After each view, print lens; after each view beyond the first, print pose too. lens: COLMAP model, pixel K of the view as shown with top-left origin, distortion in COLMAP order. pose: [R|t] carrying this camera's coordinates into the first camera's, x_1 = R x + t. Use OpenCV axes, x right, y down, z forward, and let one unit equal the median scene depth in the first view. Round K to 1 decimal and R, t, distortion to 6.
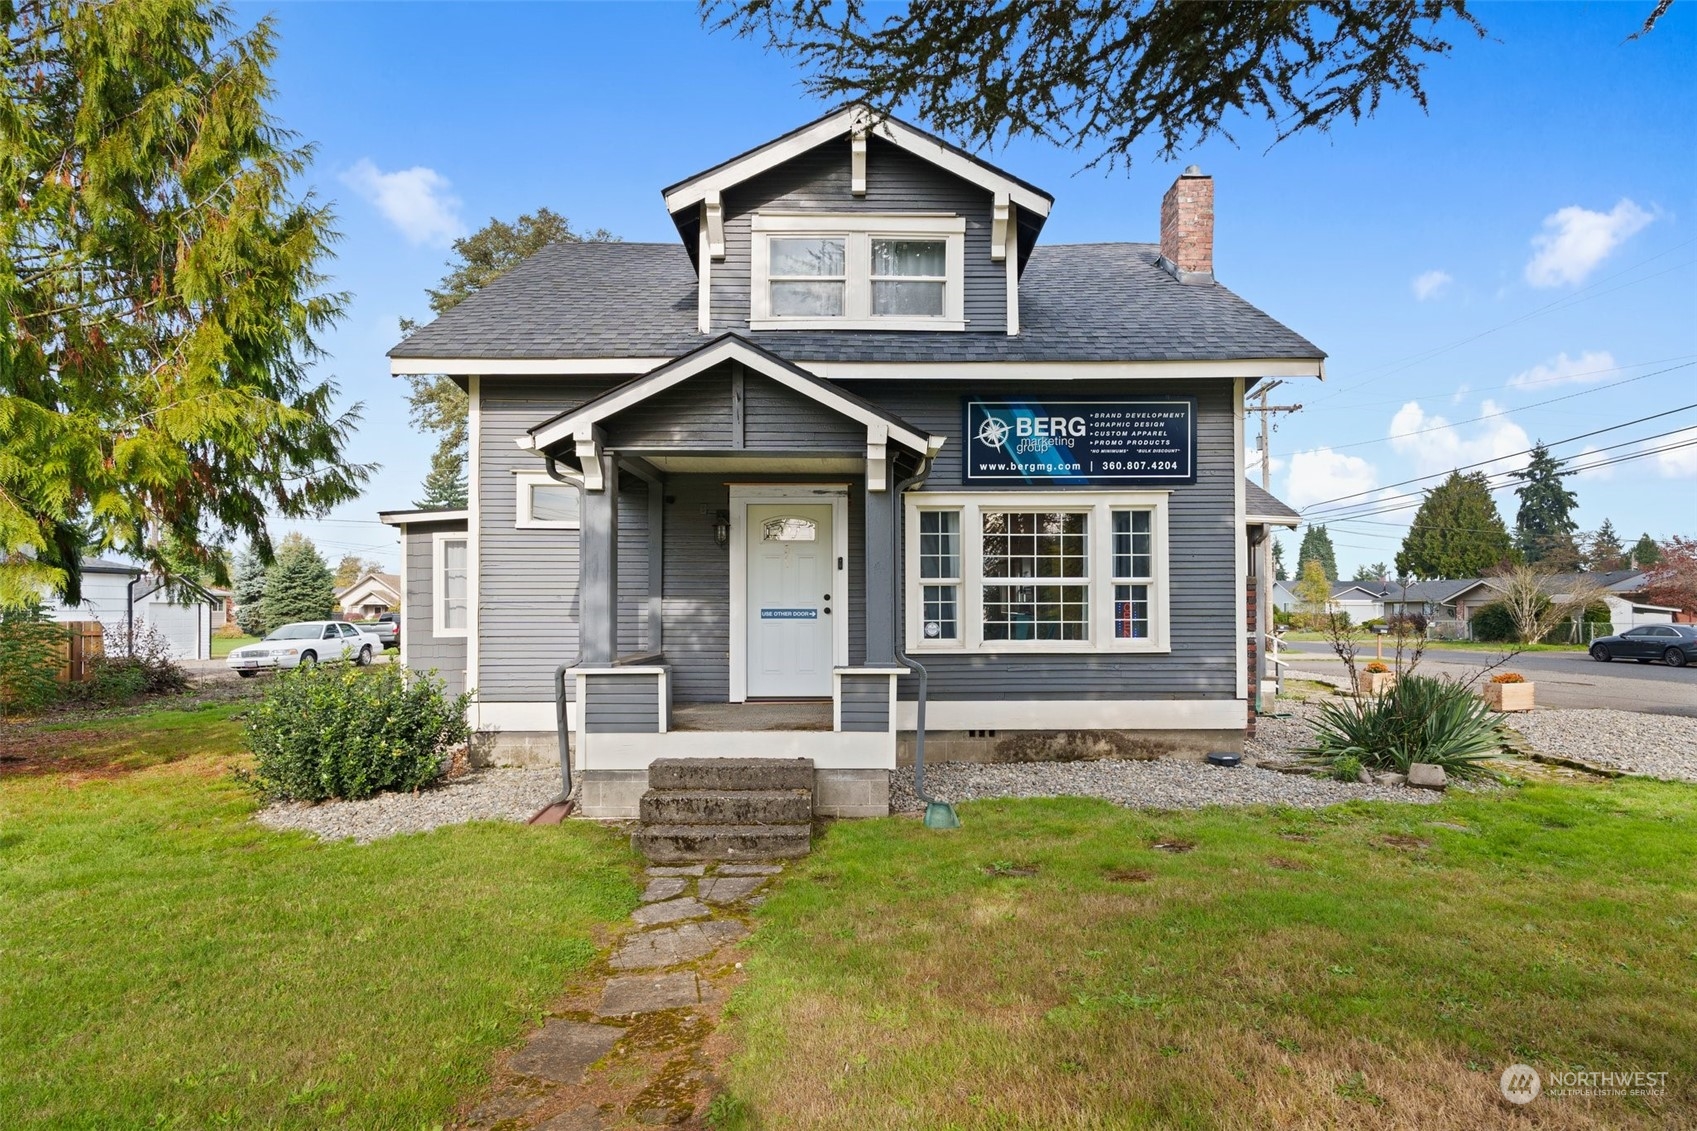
lens RADIAL K [[873.3, 0, 851.5], [0, 873.3, 582.9], [0, 0, 1]] dist [0.002306, 0.000038]
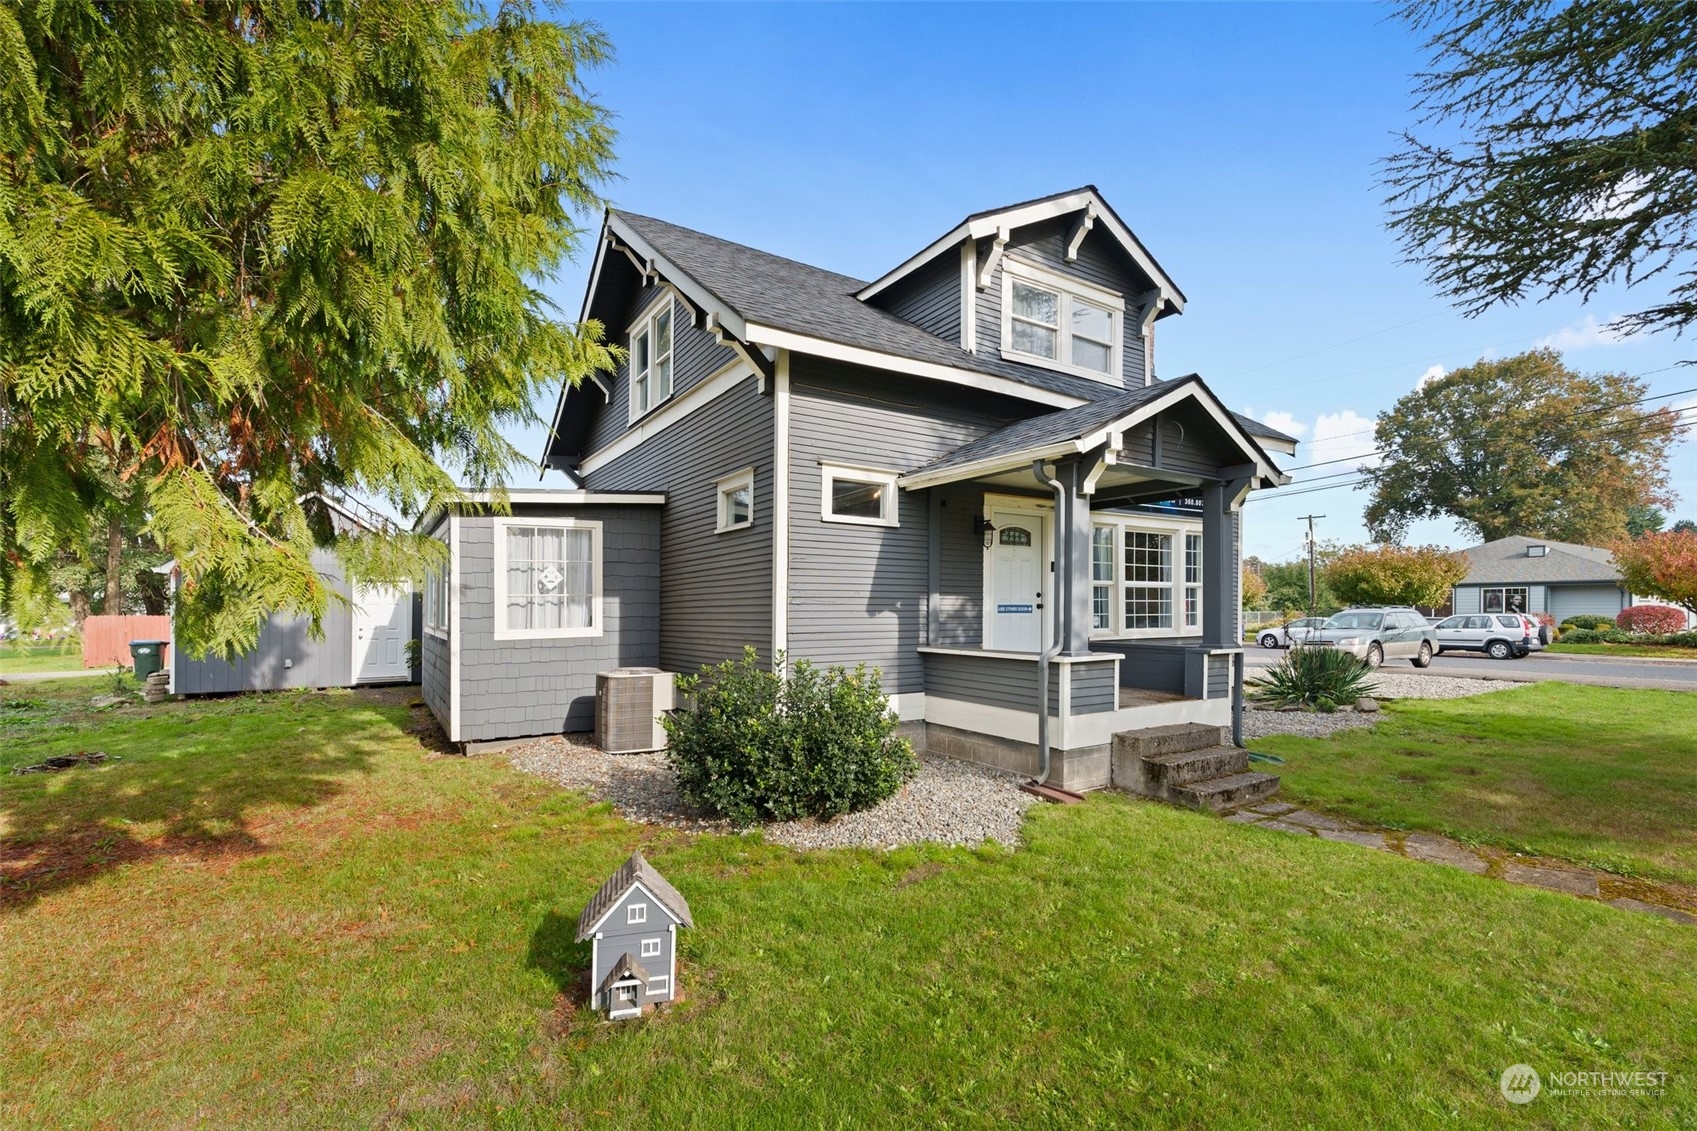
lens RADIAL K [[760.8, 0, 861.9], [0, 760.8, 600.3], [0, 0, 1]] dist [-0.001590, 0.000149]
pose [[0.842125, 0.004148, 0.539266, -0.798600], [-0.012559, 0.999850, 0.011921, 0.014649], [-0.539136, -0.016811, 0.842051, 0.262782]]
